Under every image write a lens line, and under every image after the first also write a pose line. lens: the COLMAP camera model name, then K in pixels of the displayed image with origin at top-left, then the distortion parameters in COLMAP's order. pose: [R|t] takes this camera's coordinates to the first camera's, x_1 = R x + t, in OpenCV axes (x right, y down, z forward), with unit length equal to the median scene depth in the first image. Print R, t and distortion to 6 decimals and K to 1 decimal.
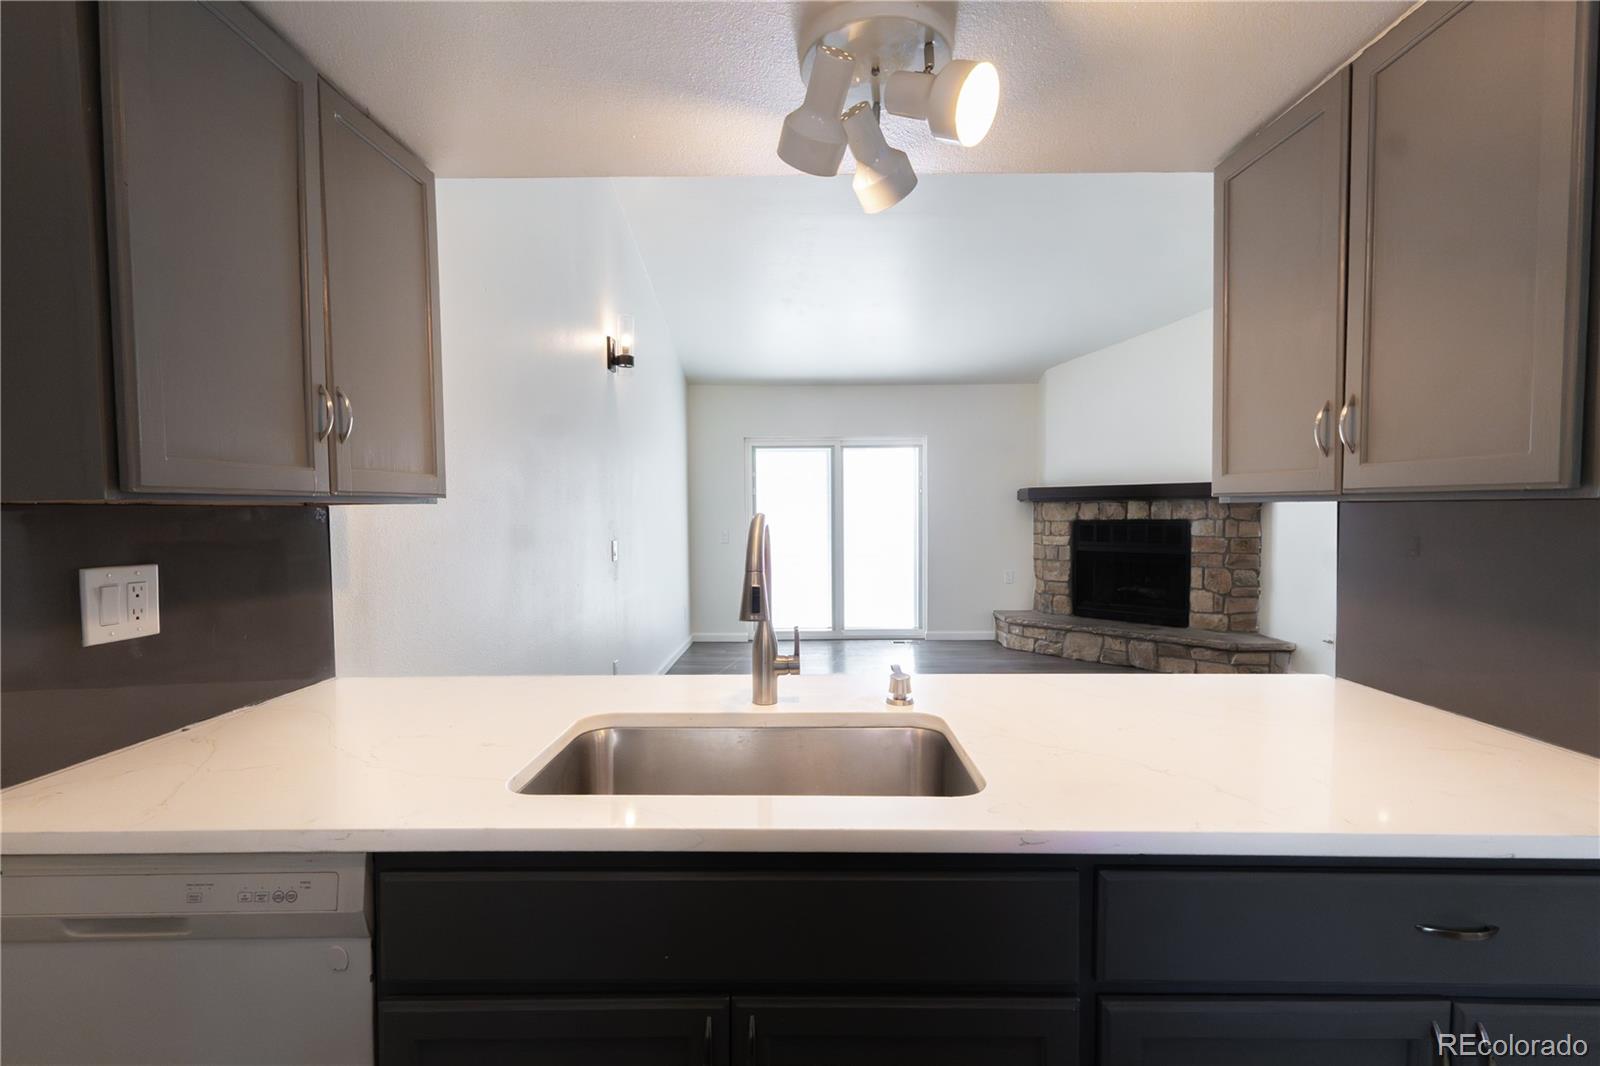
lens RADIAL K [[688.7, 0, 800.0], [0, 688.7, 533.0], [0, 0, 1]] dist [0.001263, 0.000014]
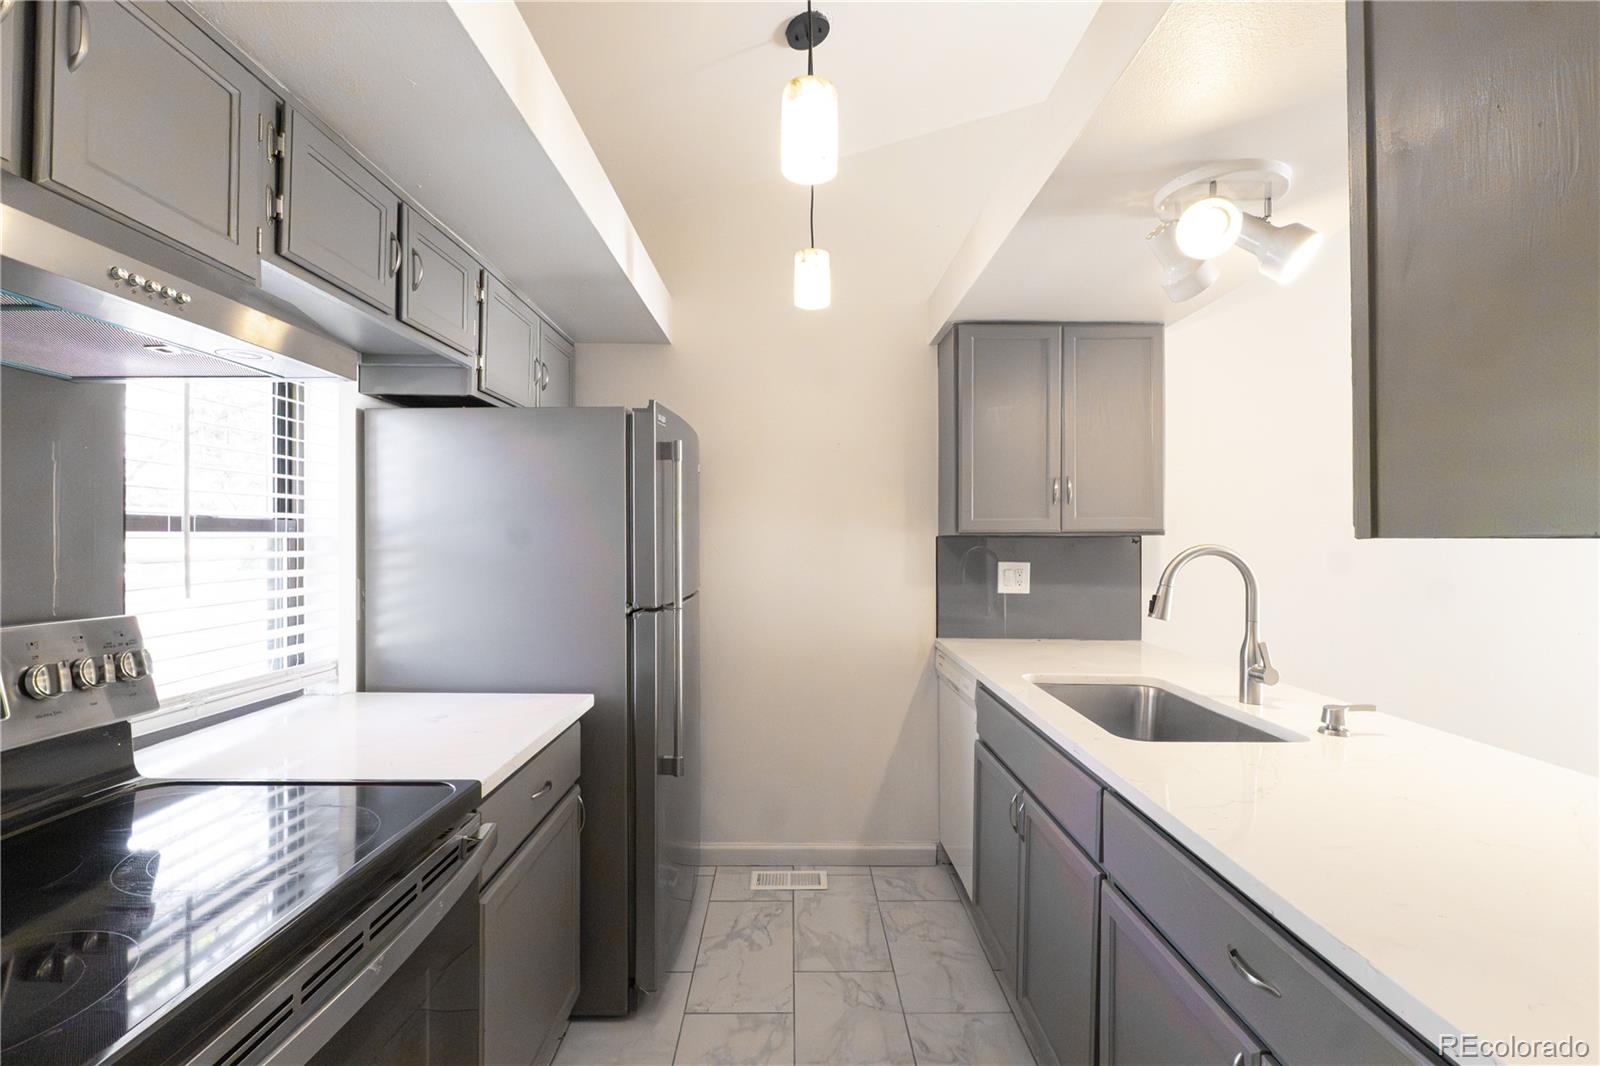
lens RADIAL K [[683.6, 0, 800.0], [0, 683.6, 533.0], [0, 0, 1]] dist [-0.000033, -0.000005]
pose [[0.015466, 0.000029, -0.999880, 1.284001], [-0.034355, 0.999410, -0.000503, -0.022546], [0.999290, 0.034359, 0.015457, 0.221512]]
